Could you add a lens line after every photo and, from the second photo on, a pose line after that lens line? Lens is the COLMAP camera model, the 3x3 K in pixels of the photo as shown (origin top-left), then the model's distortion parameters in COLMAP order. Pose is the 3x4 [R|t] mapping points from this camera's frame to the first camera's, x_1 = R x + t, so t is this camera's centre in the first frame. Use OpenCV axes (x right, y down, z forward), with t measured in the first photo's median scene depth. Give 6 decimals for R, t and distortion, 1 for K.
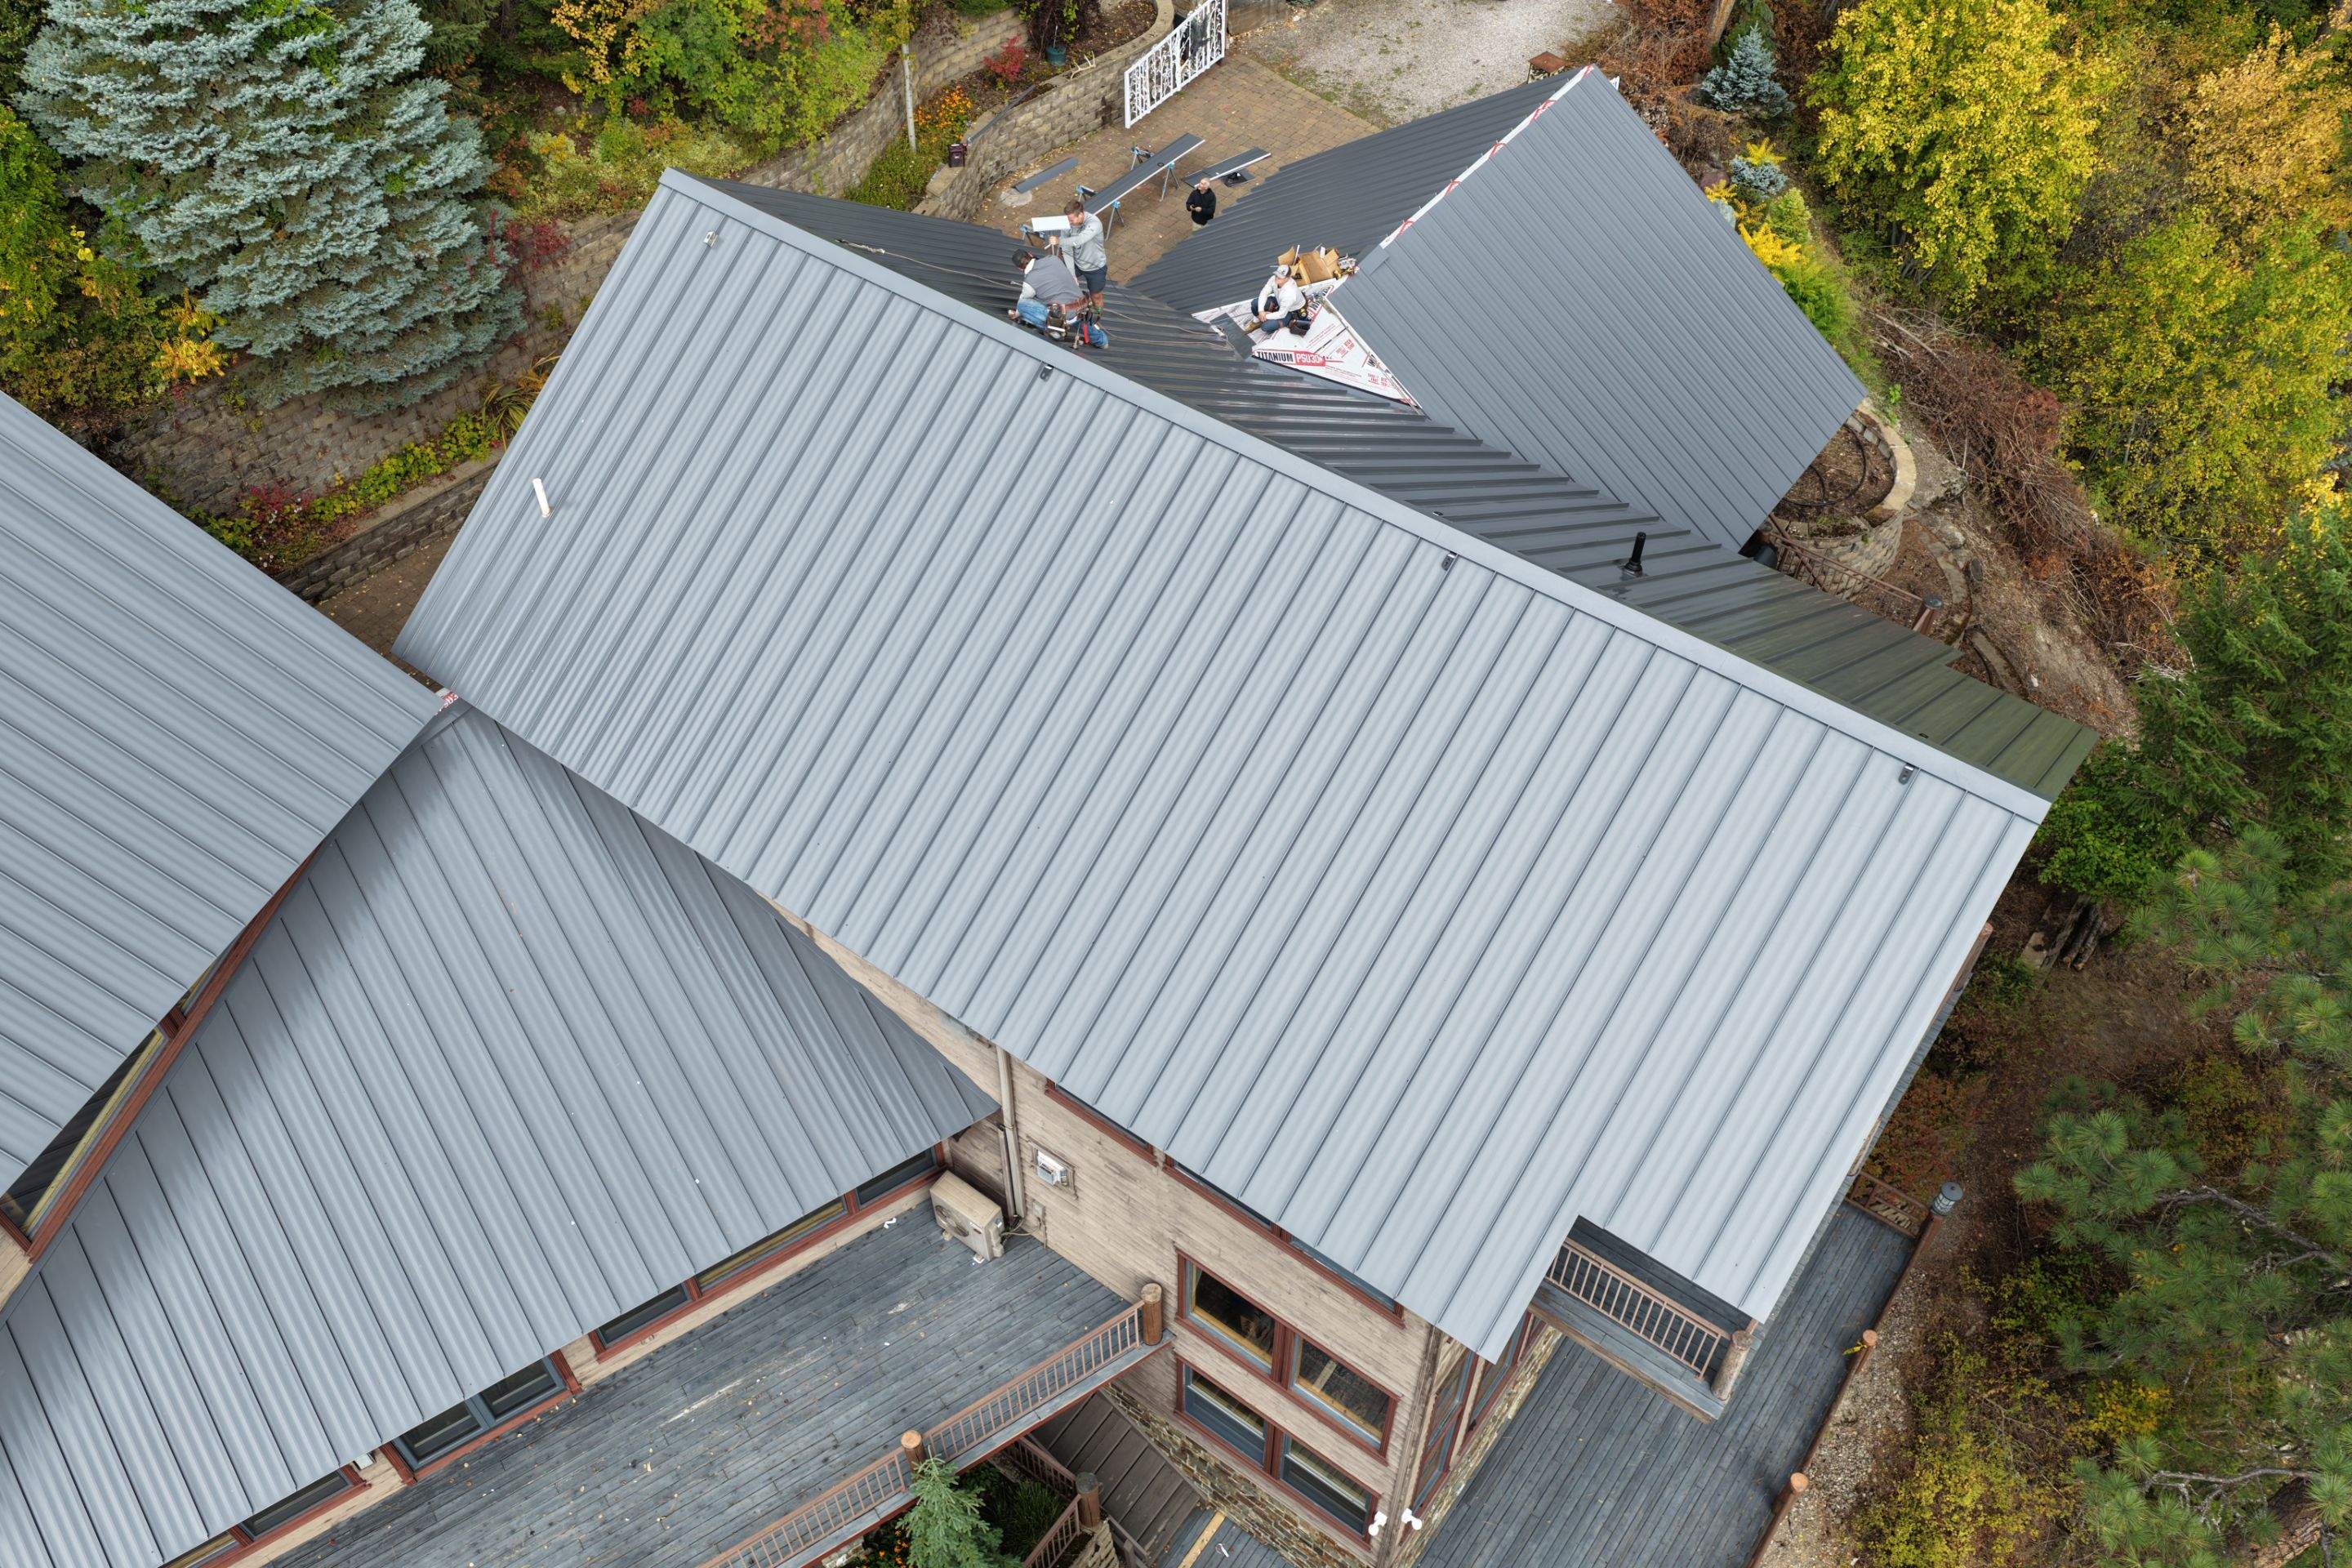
lens RADIAL K [[1945.6, 0, 1178.2], [0, 1945.6, 795.2], [0, 0, 1]] dist [-0.013940, 0.036811]
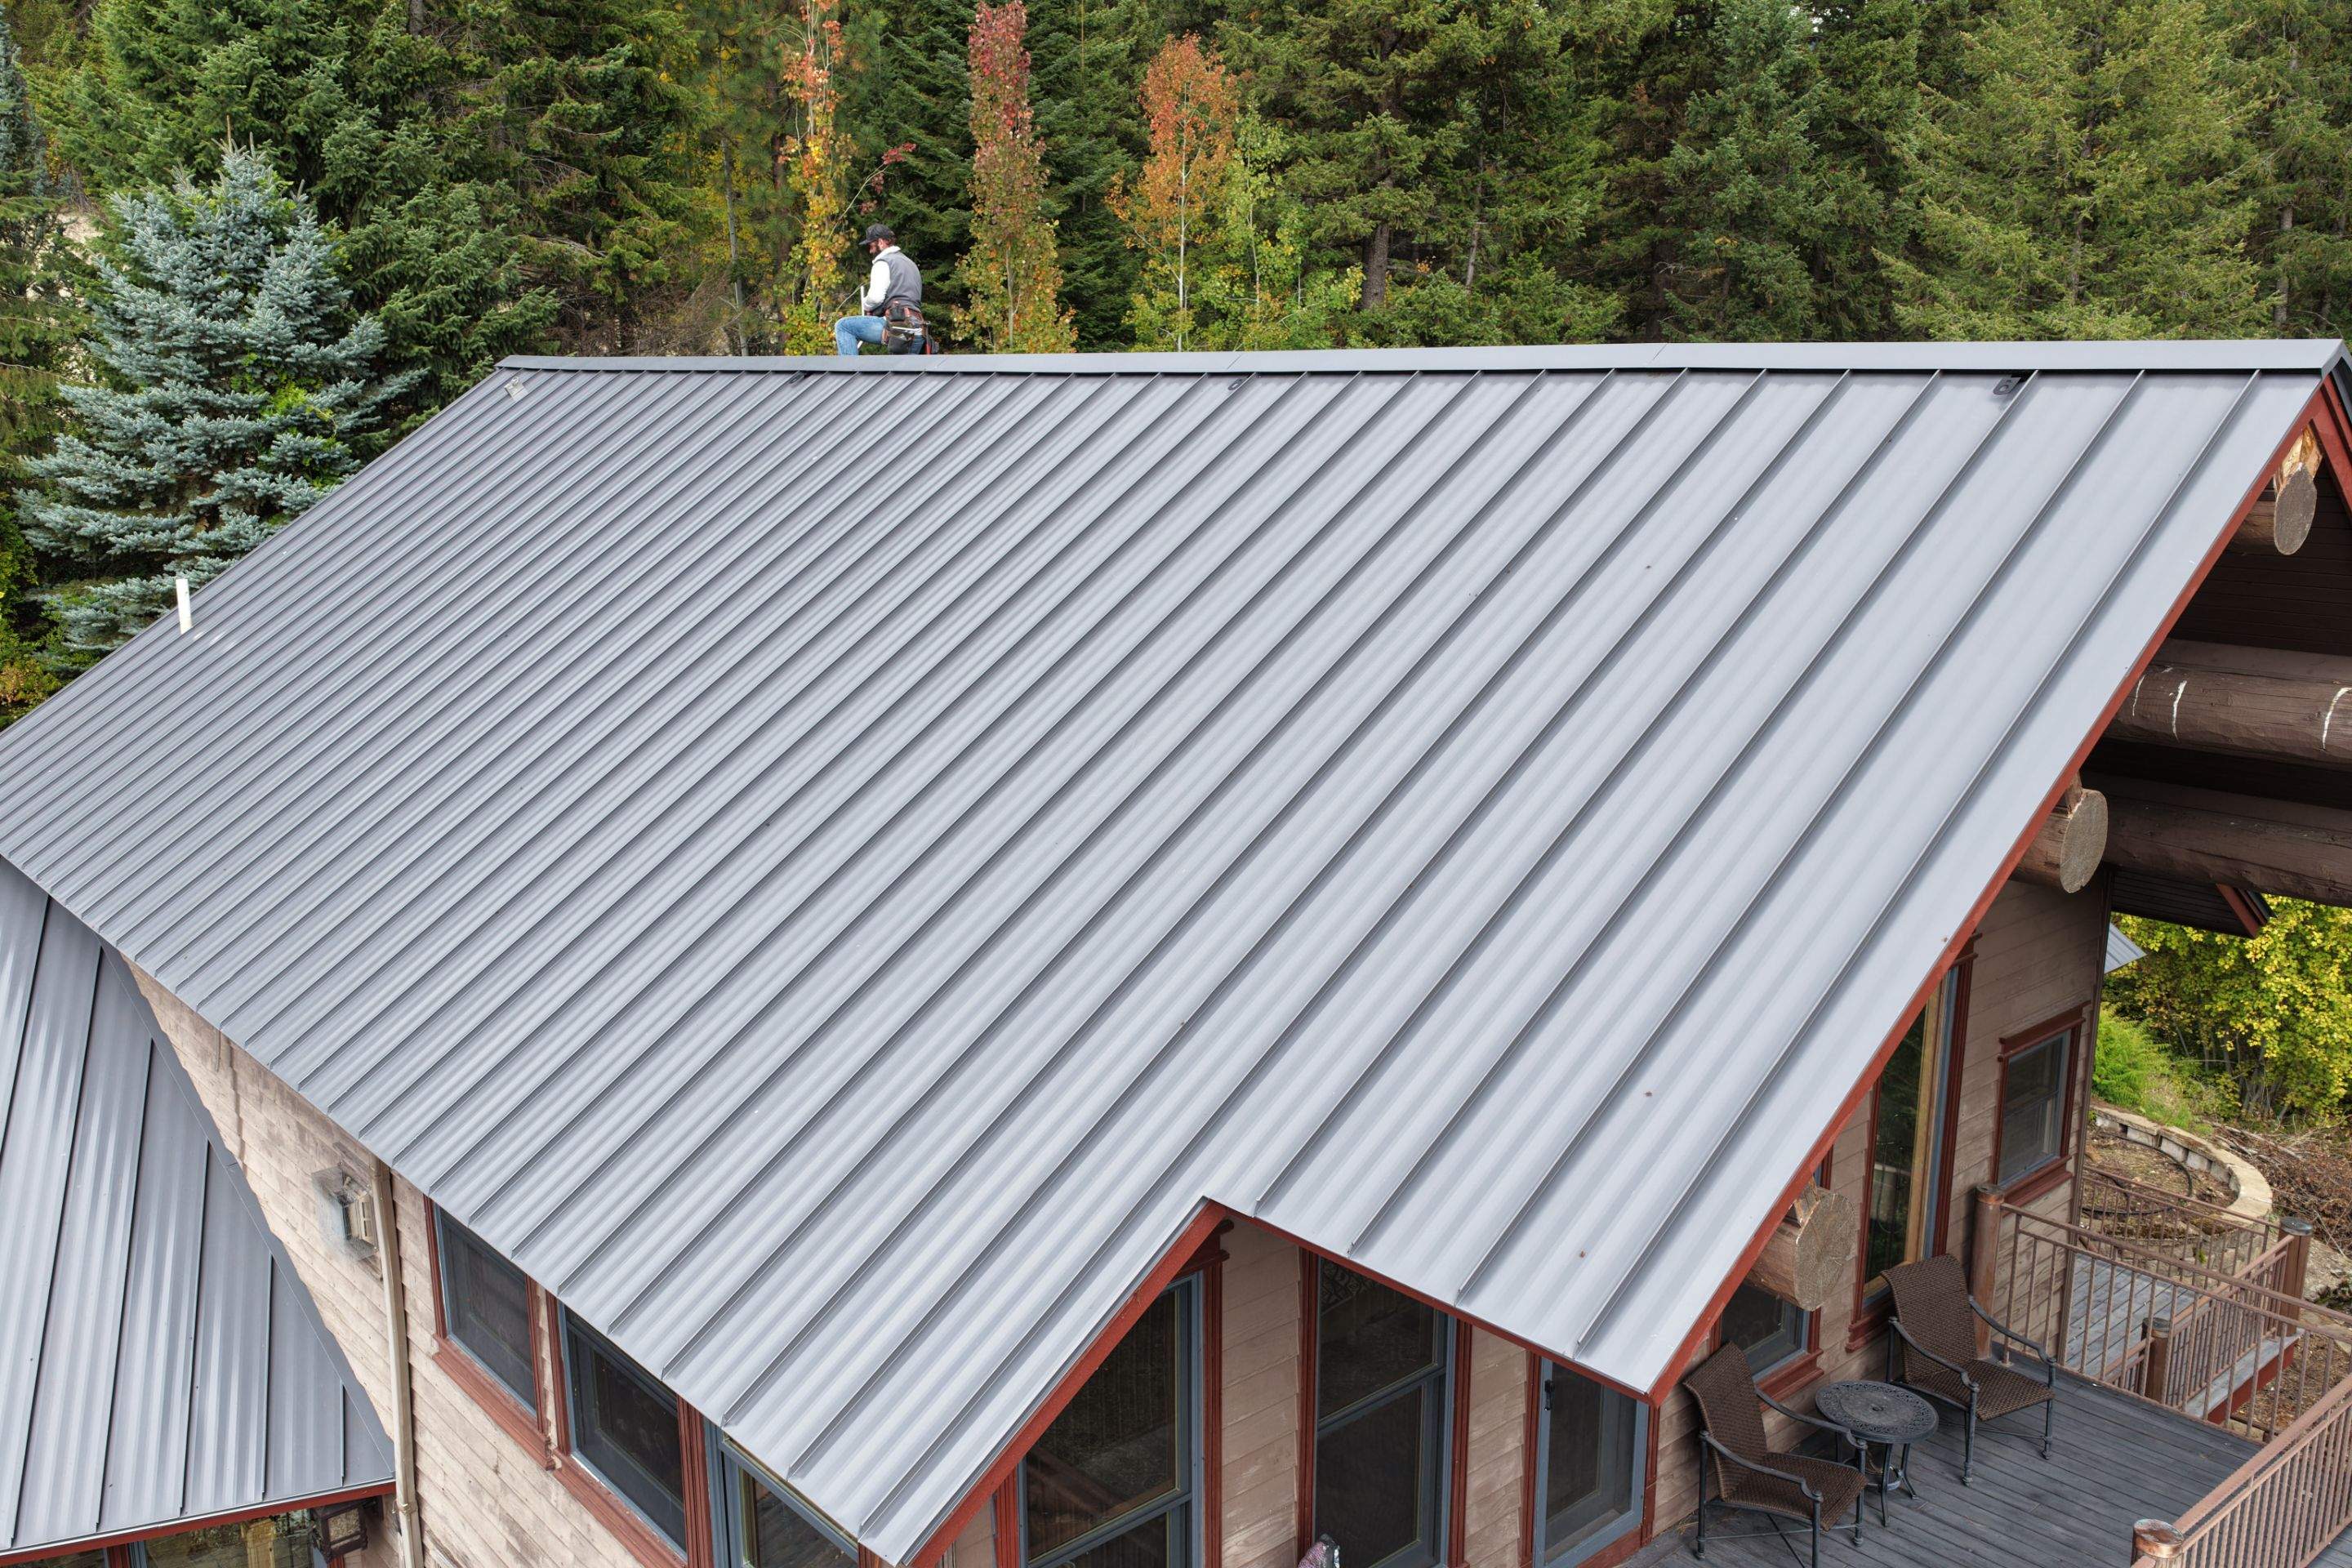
lens RADIAL K [[1945.6, 0, 1170.3], [0, 1945.6, 777.1], [0, 0, 1]] dist [-0.013940, 0.036811]
pose [[0.977107, 0.035123, -0.209830, 0.170258], [-0.156159, 0.788225, -0.595244, 0.239067], [0.144486, 0.614383, 0.775665, 0.419231]]
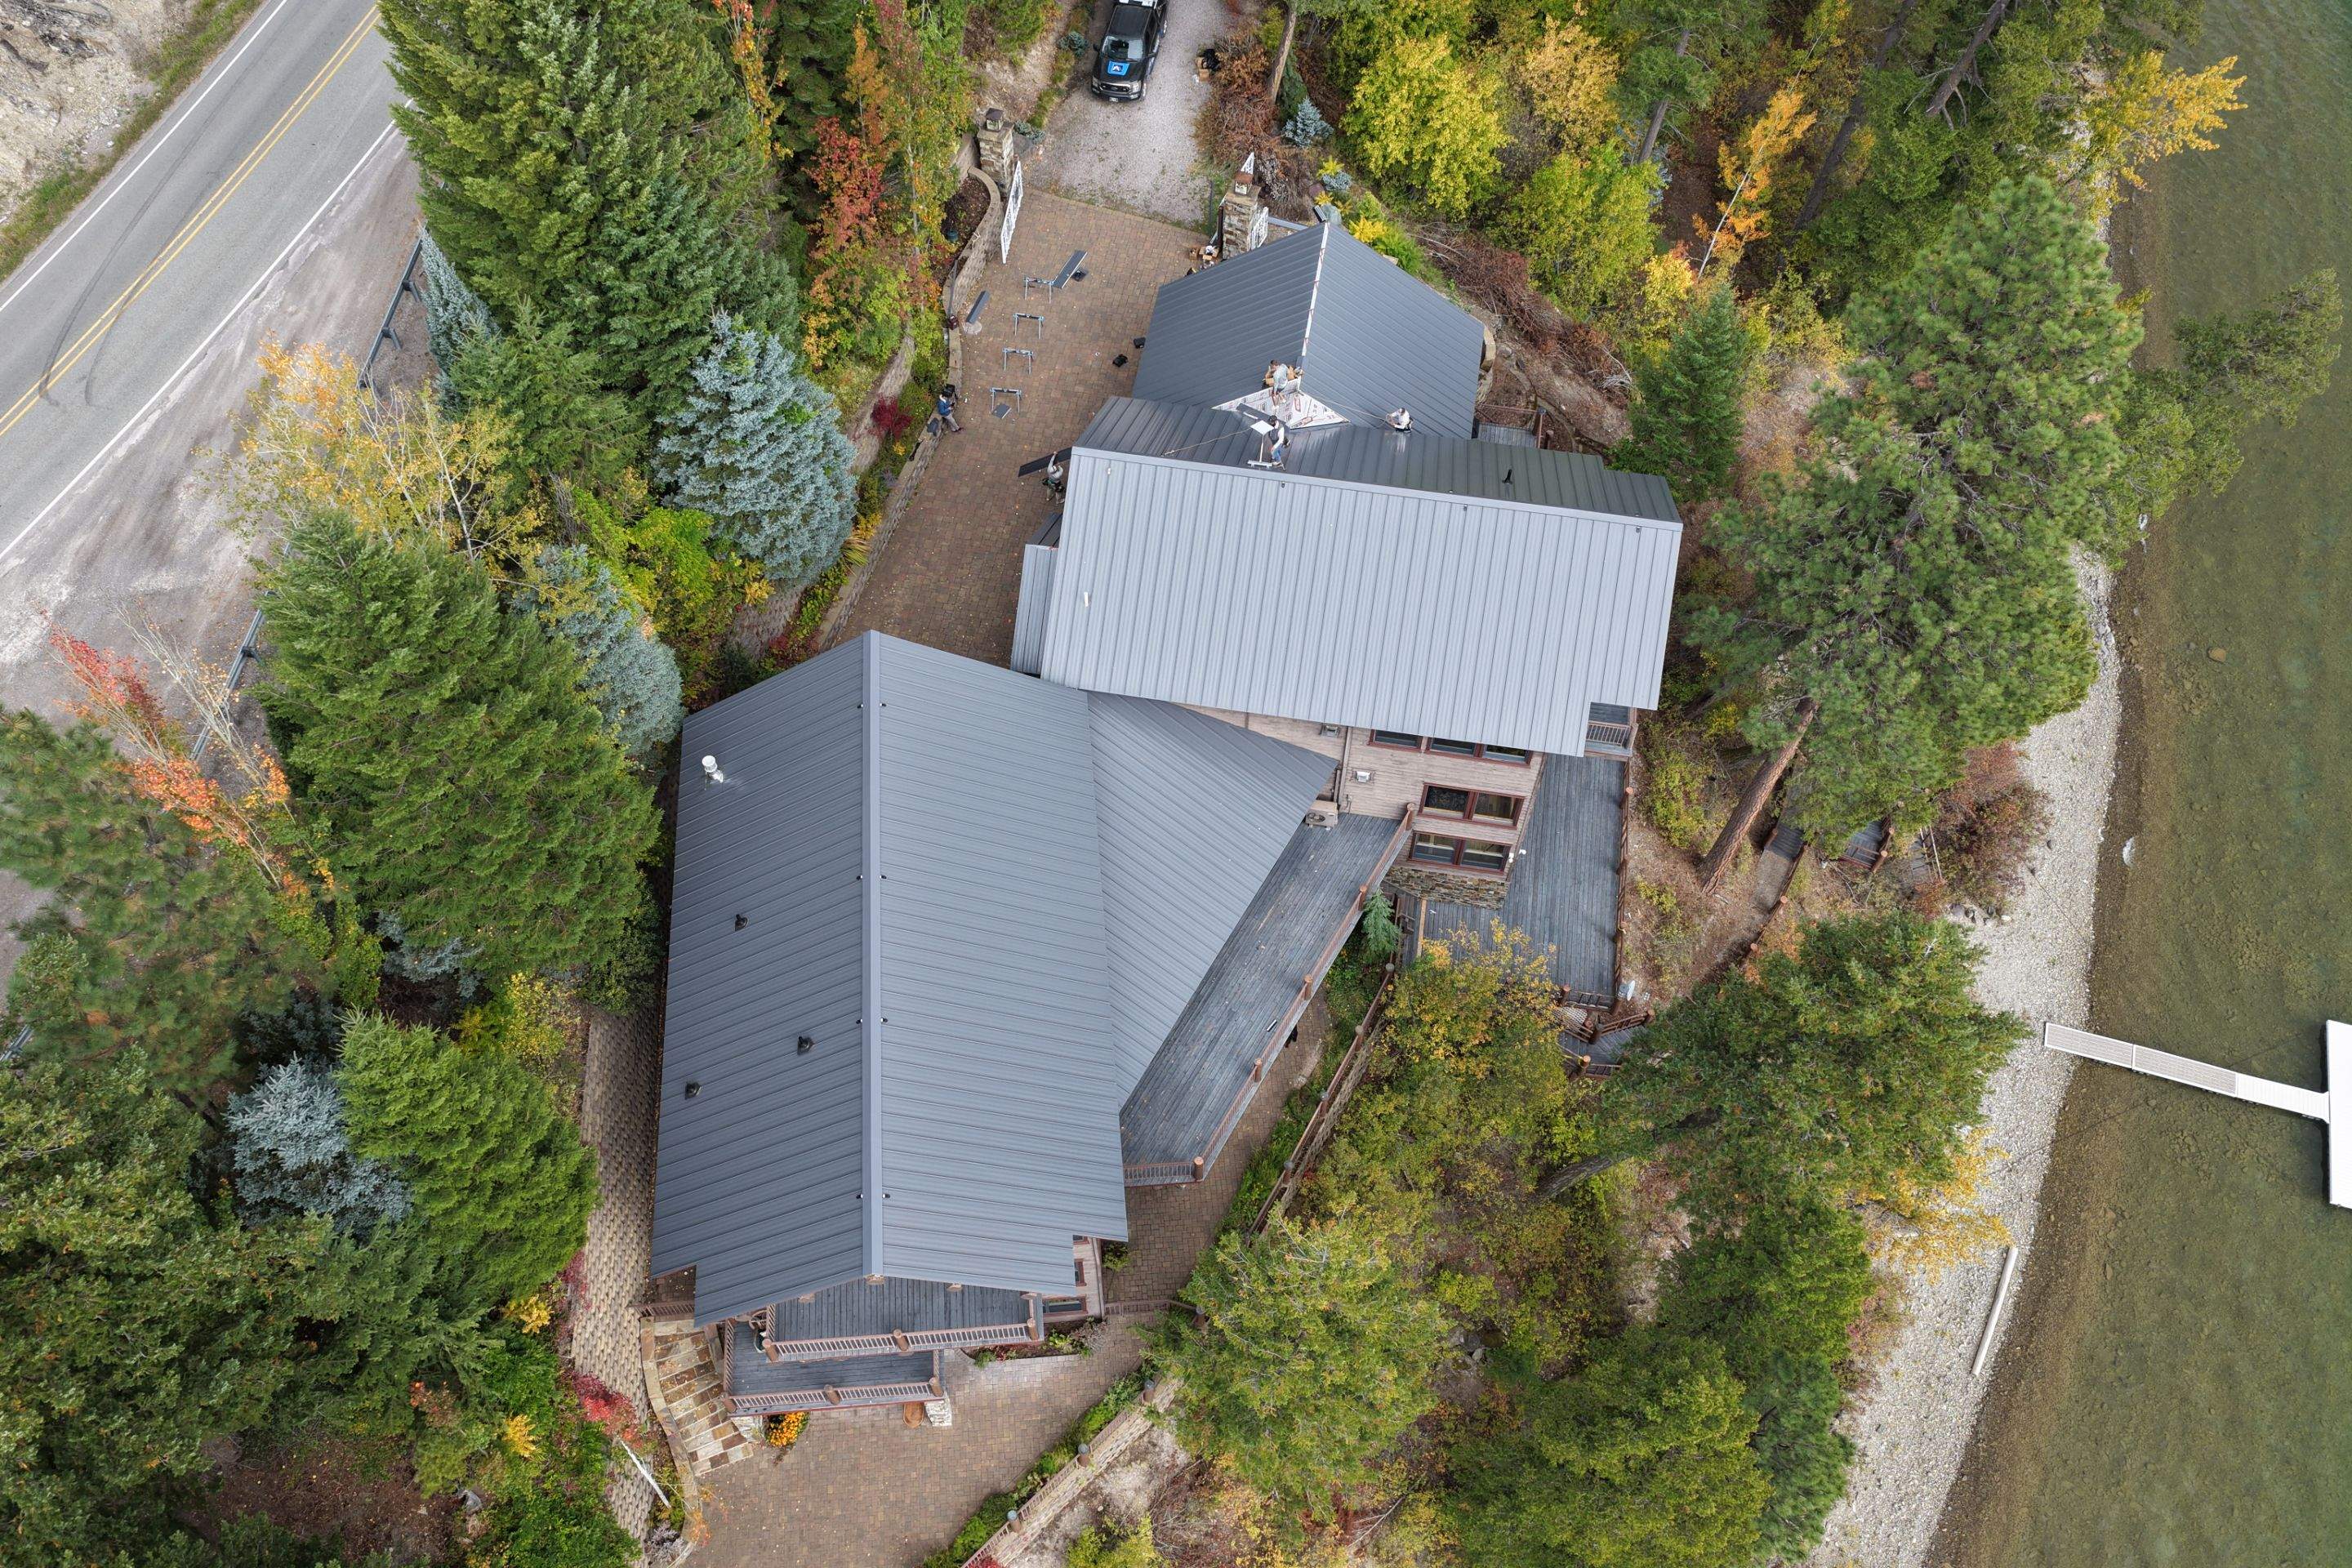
lens RADIAL K [[1945.6, 0, 1185.1], [0, 1945.6, 781.9], [0, 0, 1]] dist [-0.013940, 0.036811]
pose [[0.889653, -0.382204, 0.249876, -0.738971], [0.341358, 0.920111, 0.192016, -0.298169], [-0.303303, -0.085530, 0.949048, -1.083780]]
